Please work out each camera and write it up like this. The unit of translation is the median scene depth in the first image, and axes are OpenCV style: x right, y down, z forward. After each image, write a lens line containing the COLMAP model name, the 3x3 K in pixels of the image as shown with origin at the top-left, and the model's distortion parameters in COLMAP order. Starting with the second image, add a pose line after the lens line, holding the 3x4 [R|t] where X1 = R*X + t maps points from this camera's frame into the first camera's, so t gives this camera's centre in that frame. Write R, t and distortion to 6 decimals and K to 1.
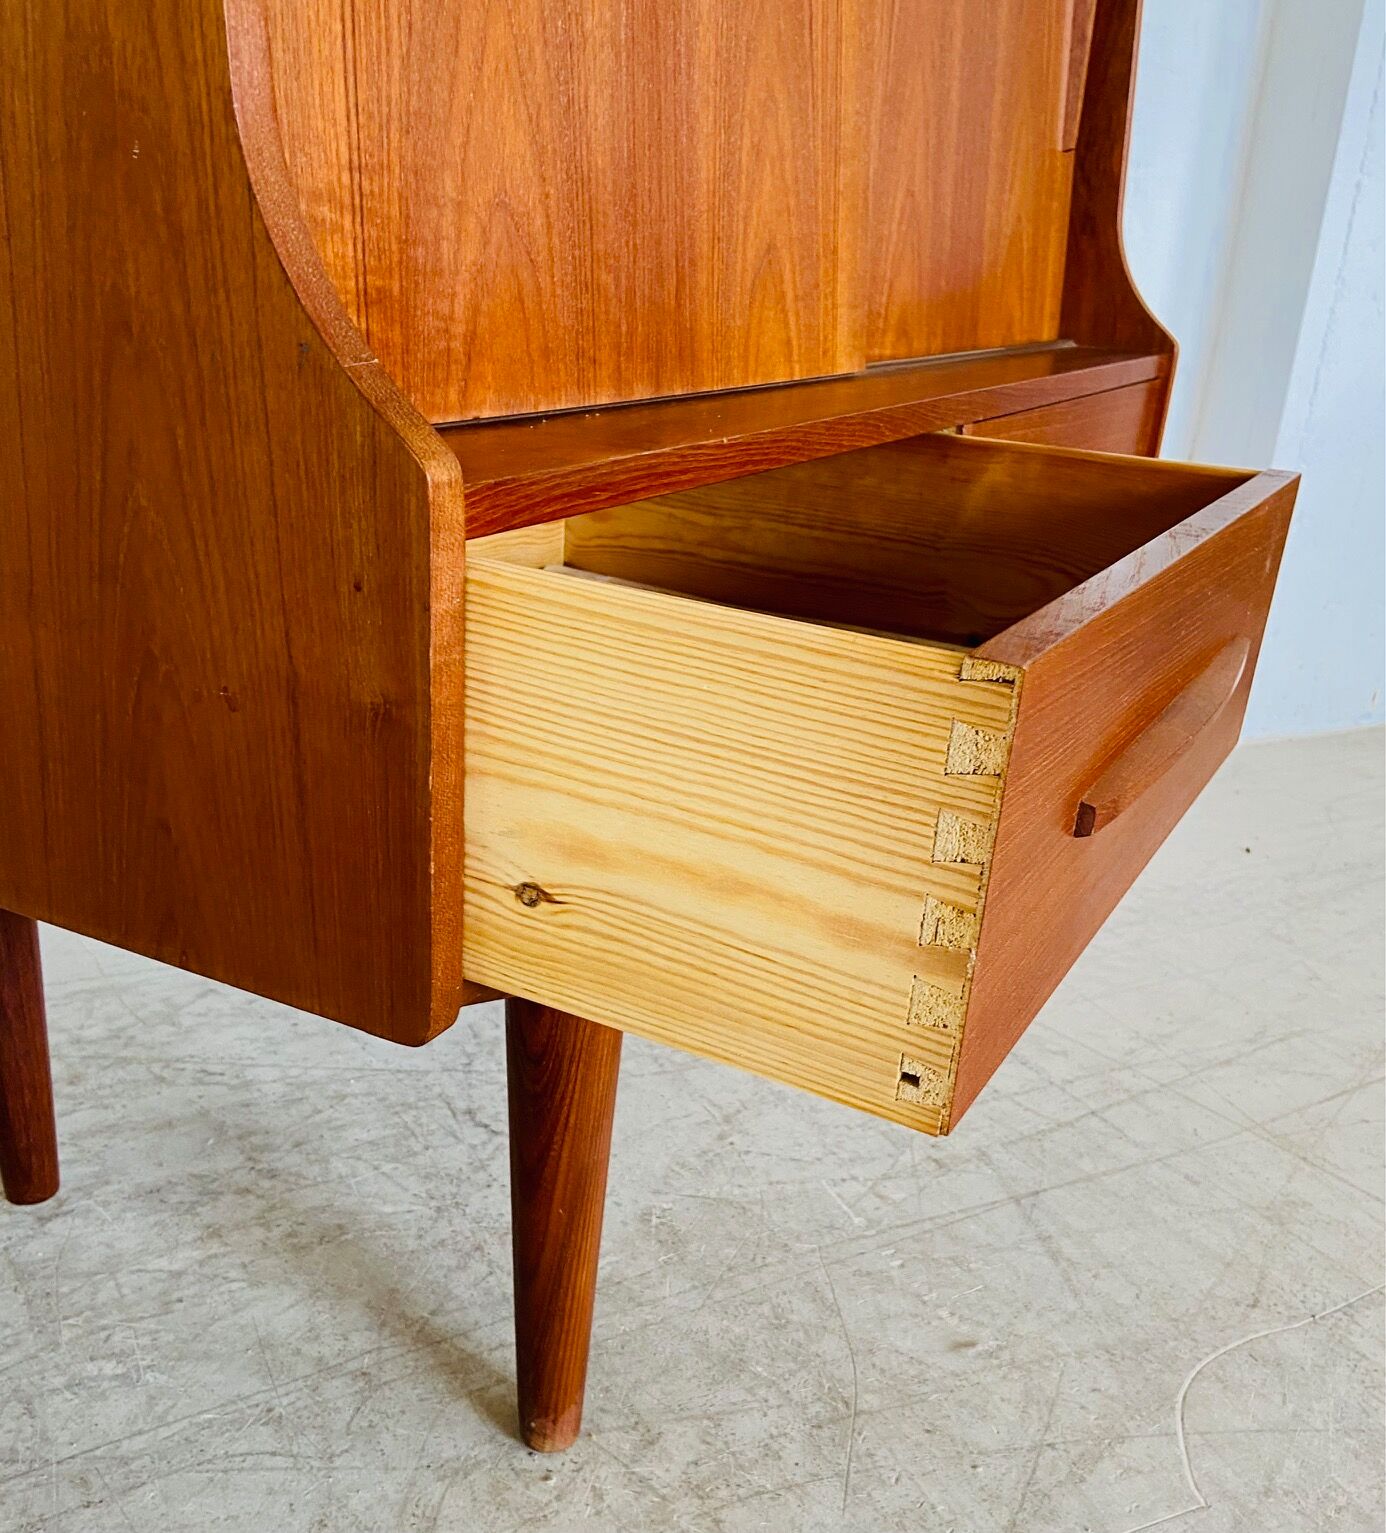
lens RADIAL K [[1525.2, 0, 712.6], [0, 1525.2, 909.2], [0, 0, 1]] dist [0.070084, 0.000000]
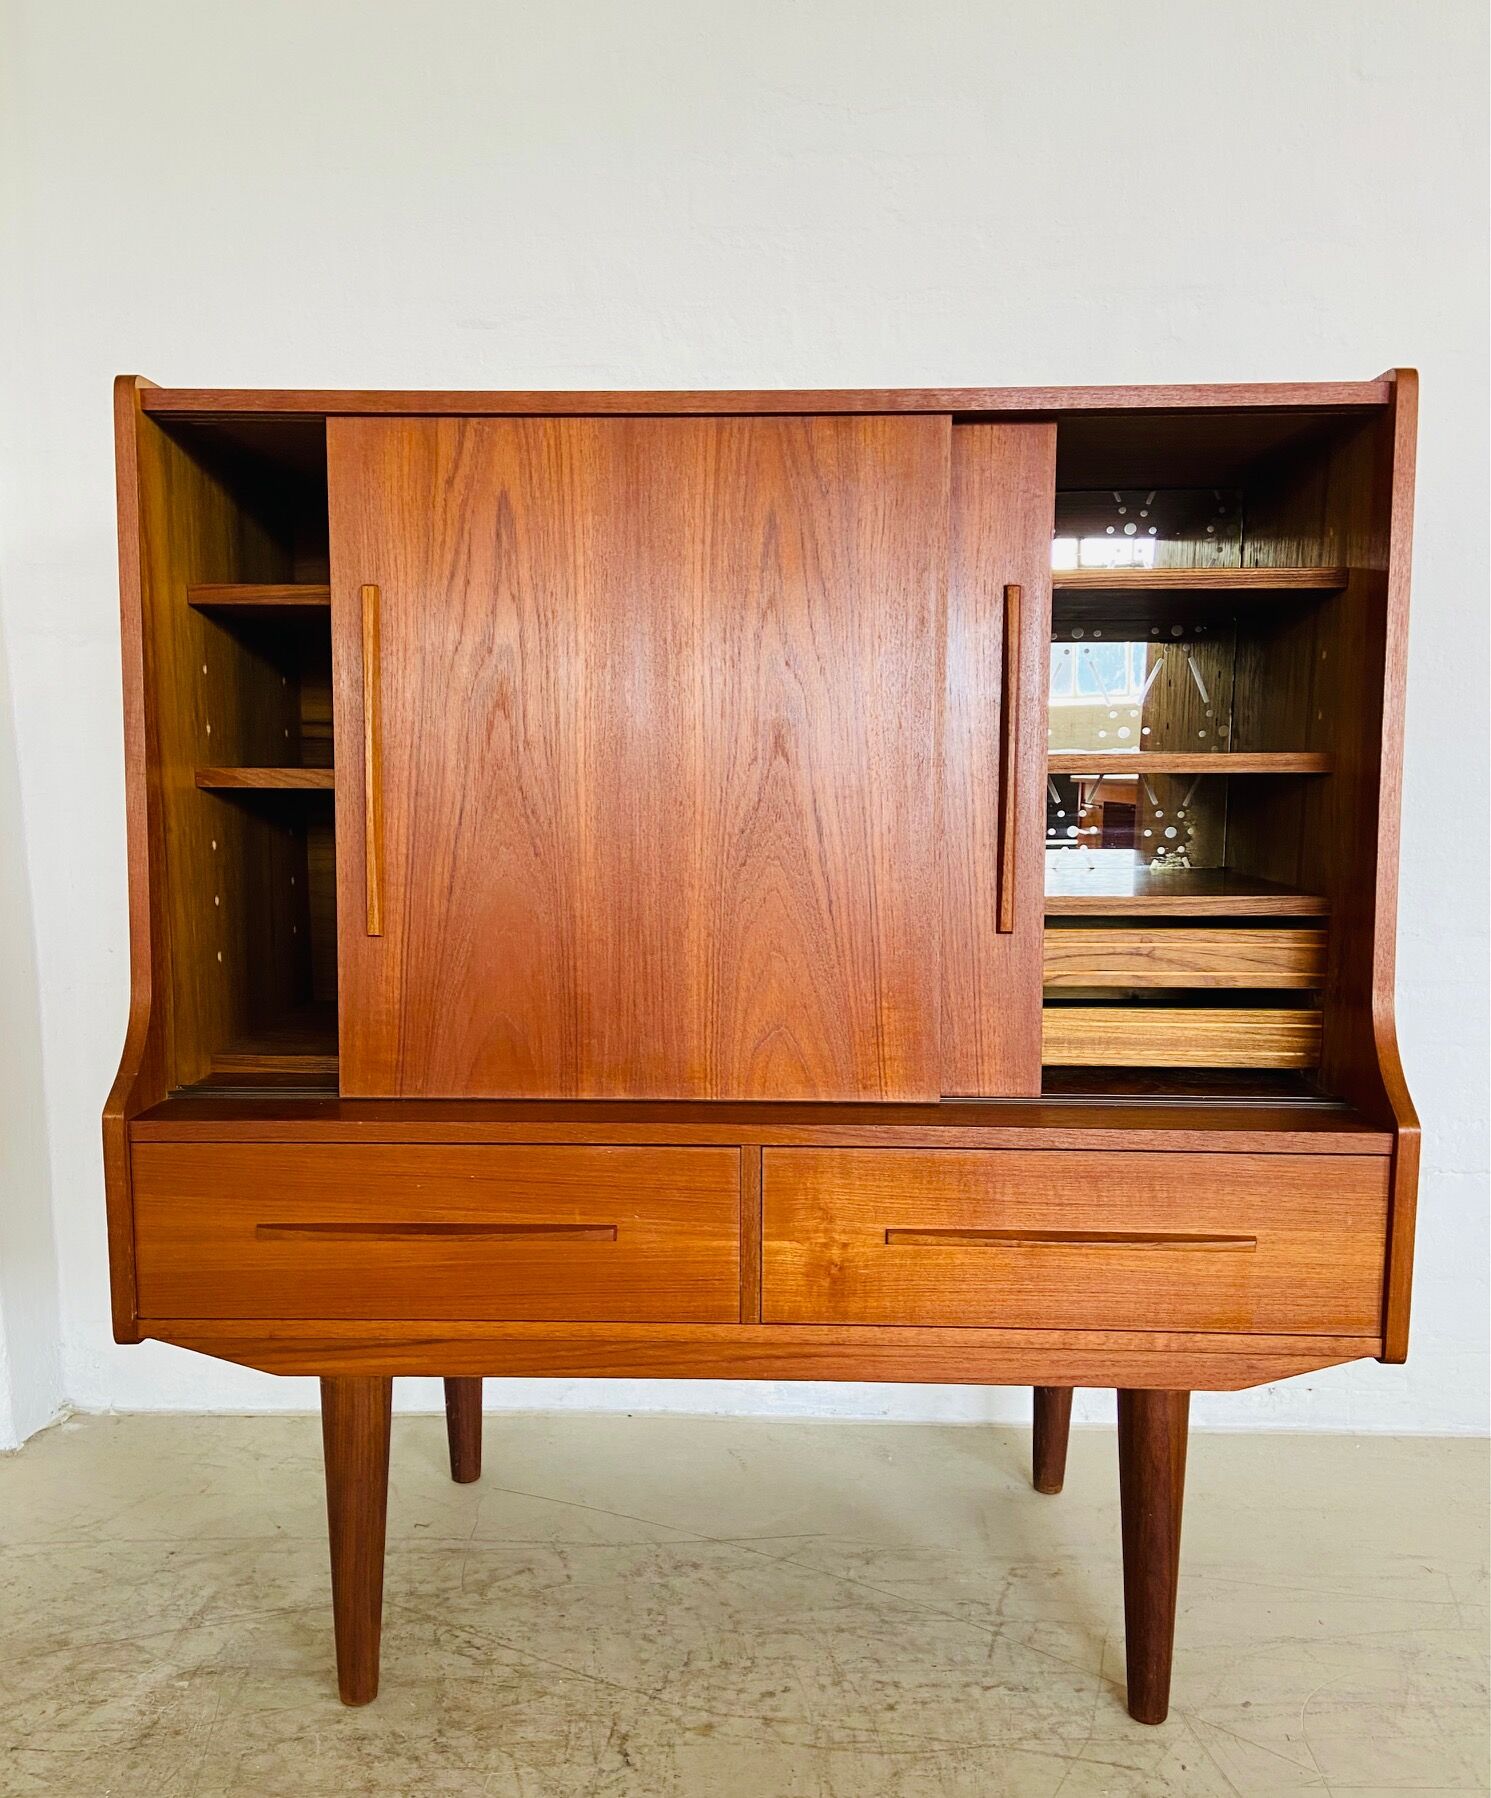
lens RADIAL K [[1537.0, 0, 722.6], [0, 1537.0, 951.7], [0, 0, 1]] dist [0.065935, -0.056615]
pose [[0.847378, 0.001137, -0.530989, 0.647312], [-0.162616, 0.952504, -0.257471, -0.172895], [0.505477, 0.304523, 0.807316, -0.105553]]
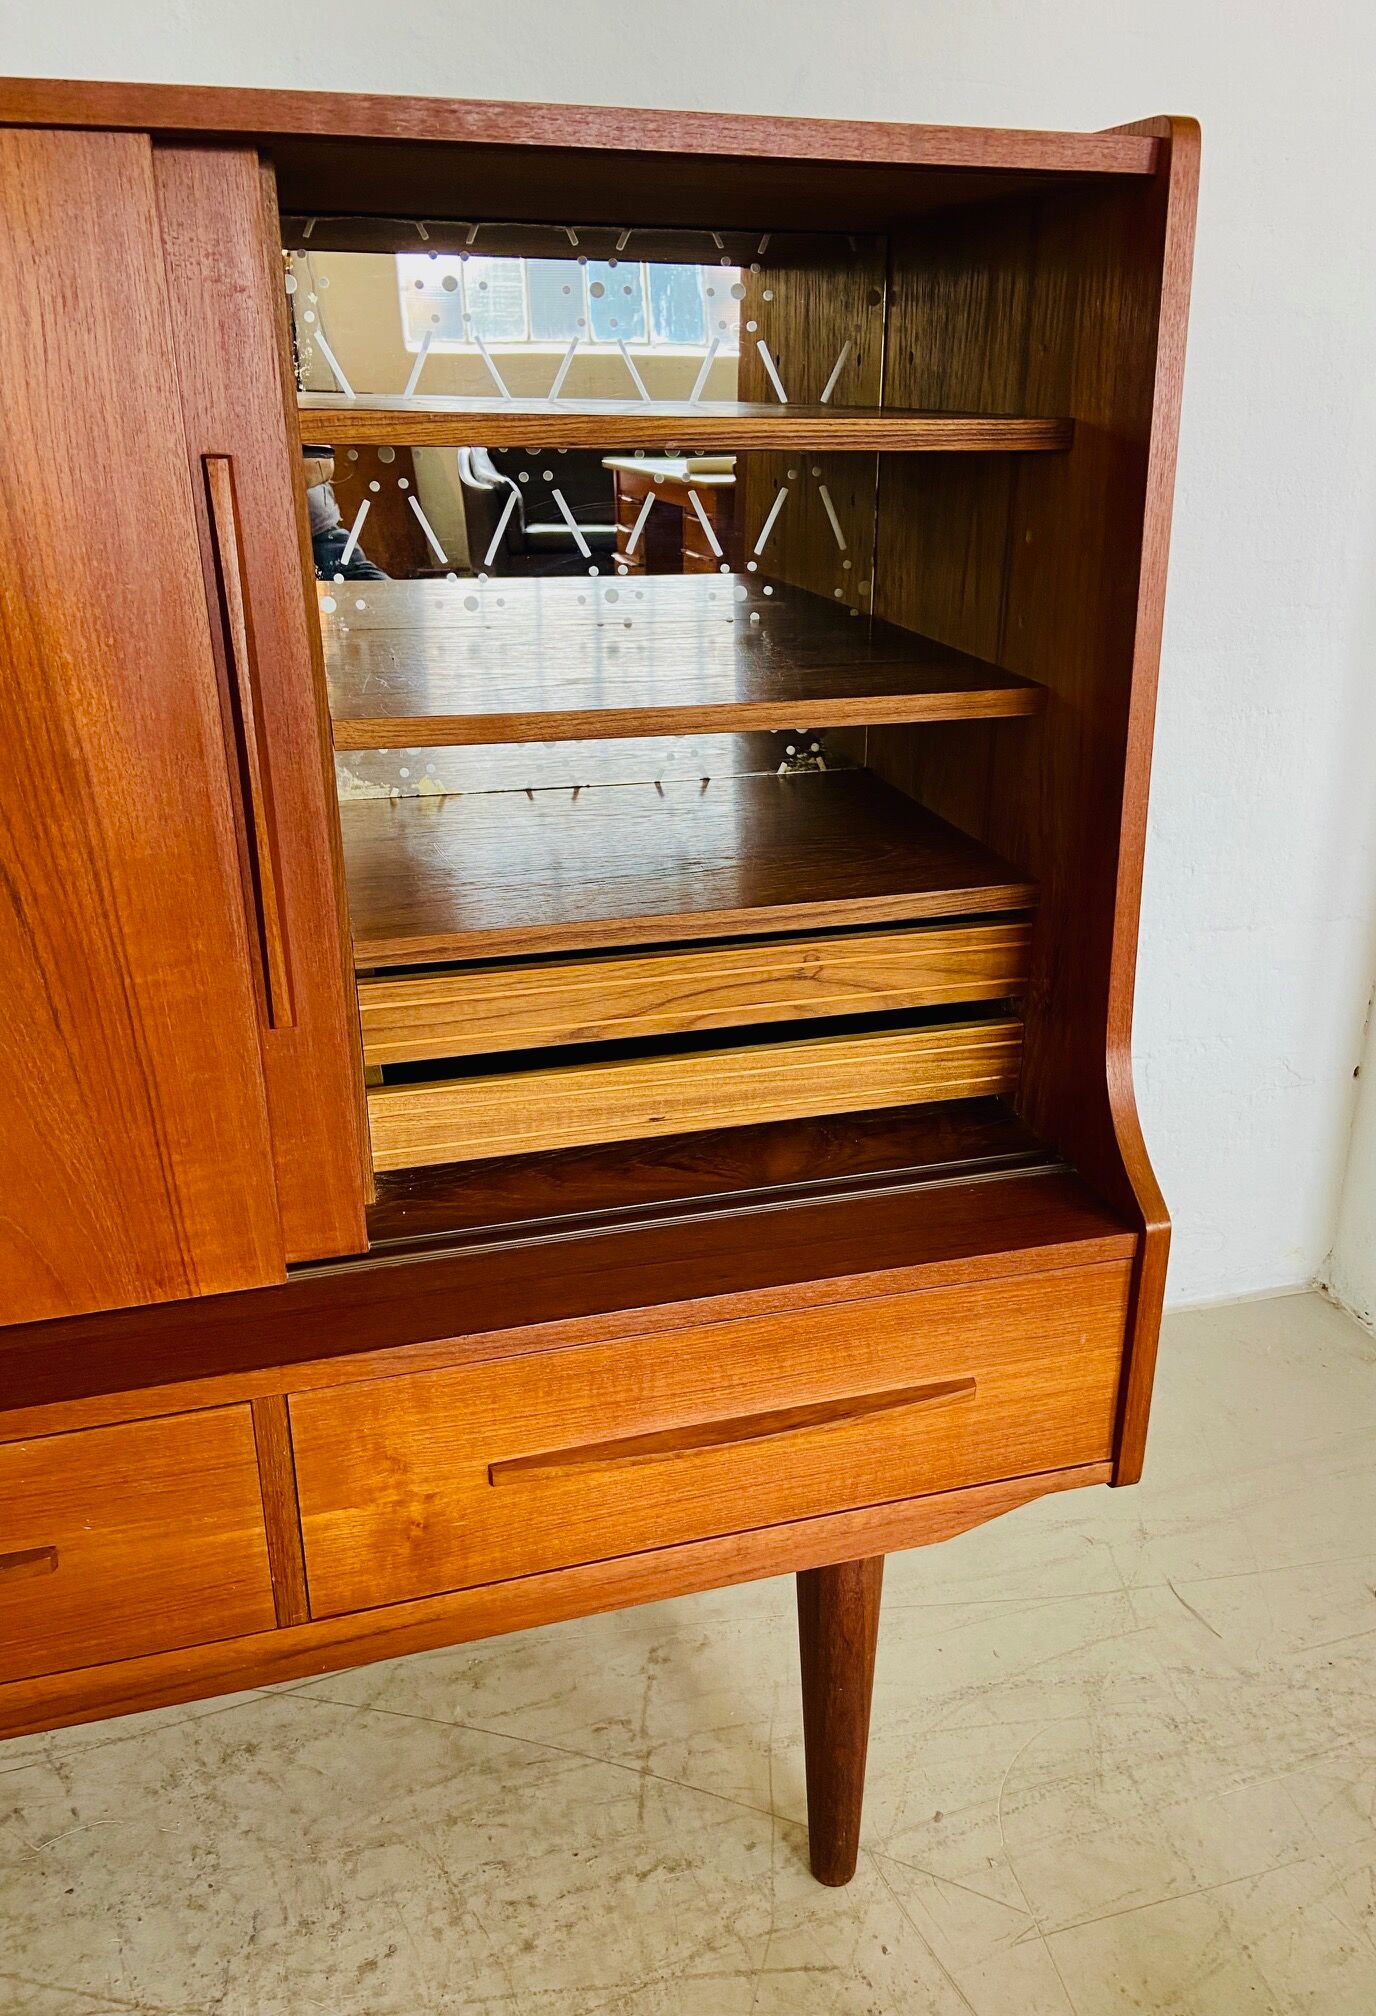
lens RADIAL K [[1546.0, 0, 750.9], [0, 1546.0, 994.9], [0, 0, 1]] dist [0.089600, -0.096525]
pose [[0.971274, 0.028692, -0.236230, 0.415548], [-0.040352, 0.998186, -0.044672, -0.562848], [0.234520, 0.052921, 0.970670, 0.248509]]
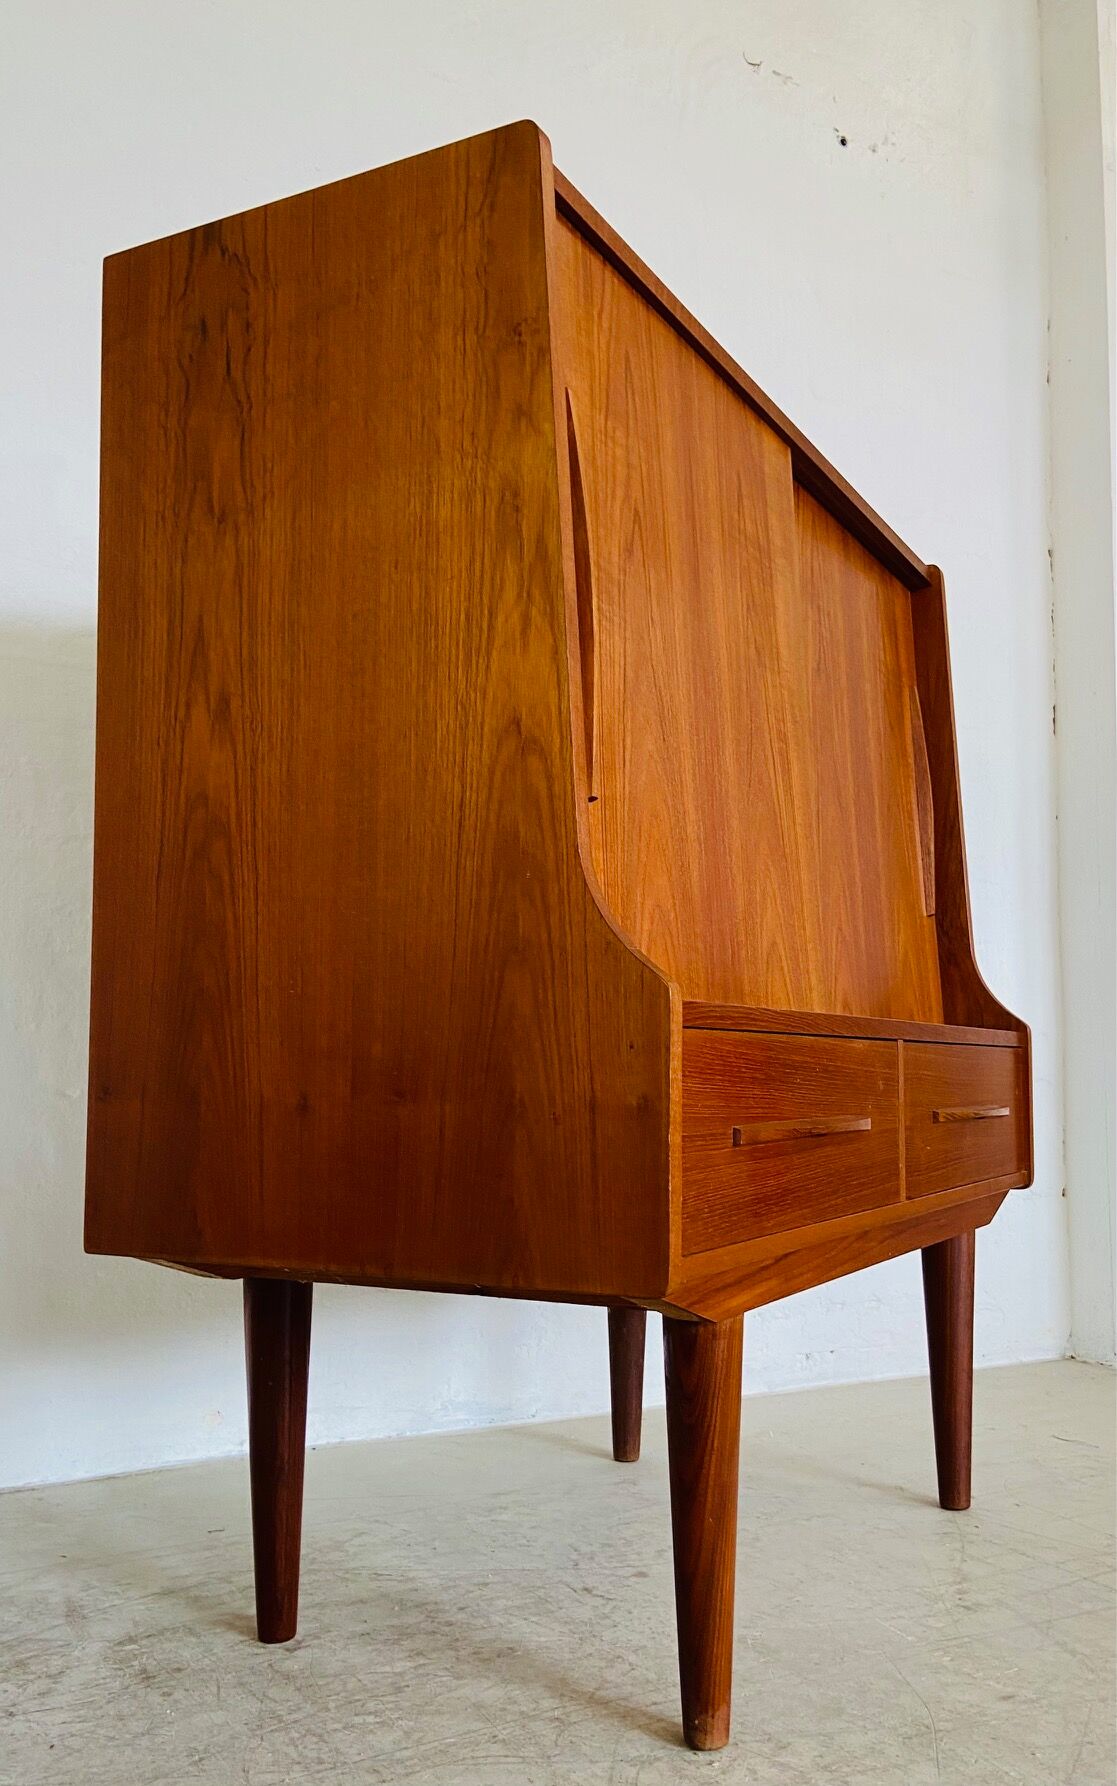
lens RADIAL K [[1521.7, 0, 574.5], [0, 1521.7, 968.3], [0, 0, 1]] dist [0.071377, -0.062952]
pose [[0.997475, -0.068978, -0.016919, -0.138487], [0.052984, 0.881350, -0.469483, 0.341499], [0.047295, 0.467401, 0.882779, -0.449065]]
